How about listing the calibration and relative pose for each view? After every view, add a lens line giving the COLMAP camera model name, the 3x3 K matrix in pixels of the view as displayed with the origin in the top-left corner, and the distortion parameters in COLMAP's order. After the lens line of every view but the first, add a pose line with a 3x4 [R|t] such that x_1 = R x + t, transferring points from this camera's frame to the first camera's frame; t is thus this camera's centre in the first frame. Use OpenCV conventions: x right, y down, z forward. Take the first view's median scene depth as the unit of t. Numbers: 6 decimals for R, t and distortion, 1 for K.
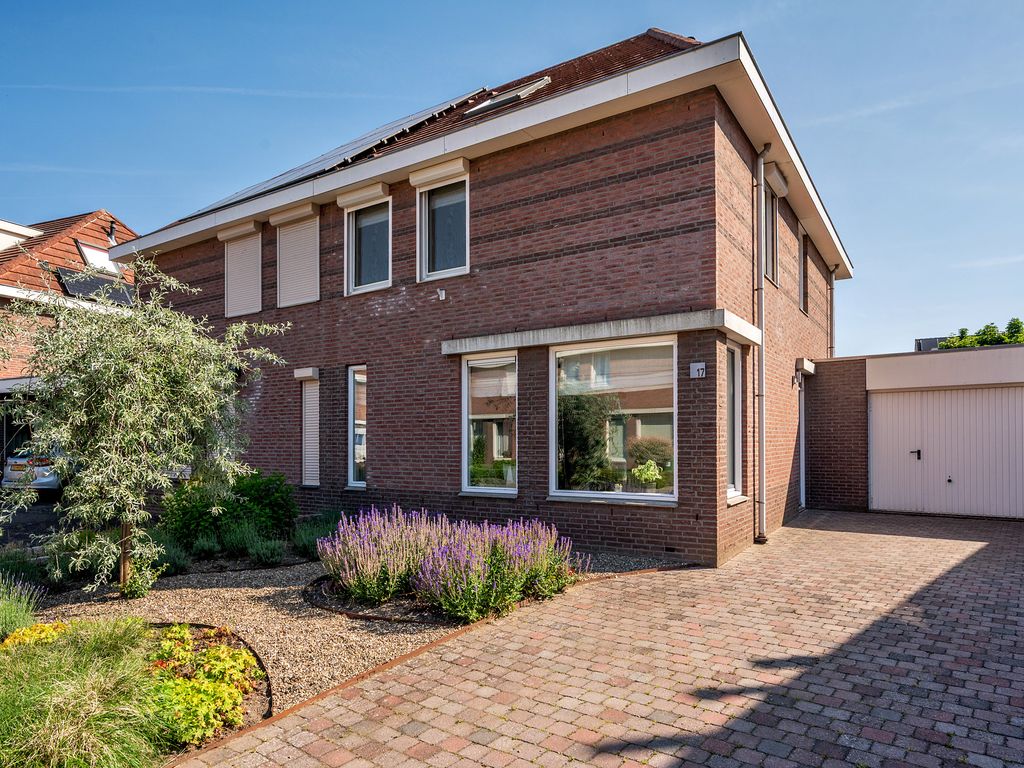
lens RADIAL K [[637.3, 0, 510.7], [0, 637.3, 429.8], [0, 0, 1]] dist [0.001970, 0.000023]
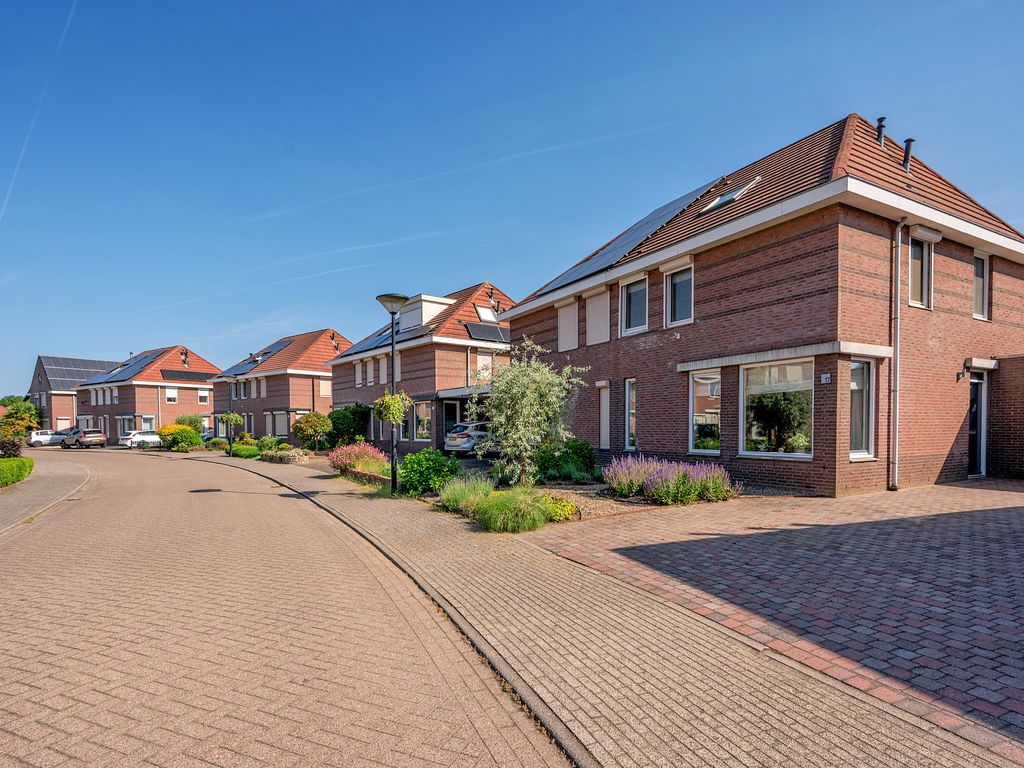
lens RADIAL K [[520.4, 0, 511.9], [0, 520.4, 438.2], [0, 0, 1]] dist [-0.004131, -0.001057]
pose [[0.877152, 0.012635, -0.480046, 0.208792], [0.007928, 0.999137, 0.040784, -0.000683], [0.480147, -0.039579, 0.876295, -0.523934]]
